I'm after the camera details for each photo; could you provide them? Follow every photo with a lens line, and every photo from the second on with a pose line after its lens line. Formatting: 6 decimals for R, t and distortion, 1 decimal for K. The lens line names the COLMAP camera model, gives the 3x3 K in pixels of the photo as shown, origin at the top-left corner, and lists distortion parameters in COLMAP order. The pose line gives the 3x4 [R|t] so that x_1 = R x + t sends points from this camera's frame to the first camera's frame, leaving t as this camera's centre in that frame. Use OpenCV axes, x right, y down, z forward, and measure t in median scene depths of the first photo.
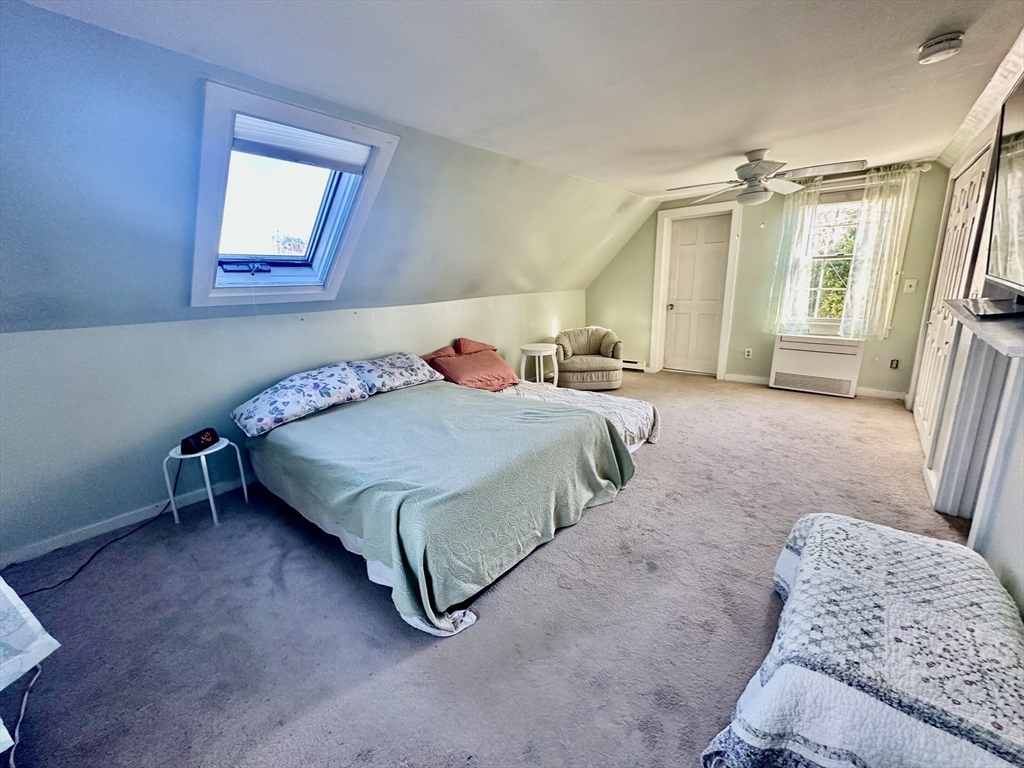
lens RADIAL K [[409.9, 0, 511.0], [0, 409.9, 382.5], [0, 0, 1]] dist [-0.002269, -0.000310]
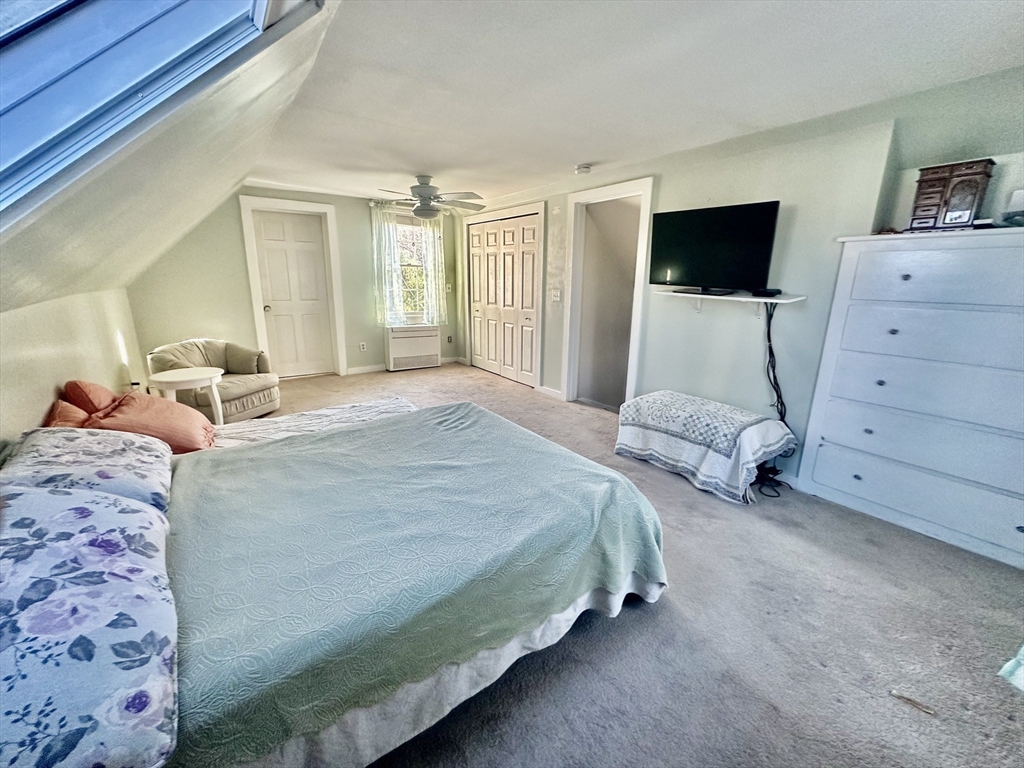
lens RADIAL K [[409.9, 0, 511.0], [0, 409.9, 382.5], [0, 0, 1]] dist [-0.002269, -0.000310]
pose [[0.234039, -0.201446, 0.951128, -0.495272], [0.211131, 0.965483, 0.152535, -0.074880], [-0.949026, 0.165113, 0.268492, 0.398962]]
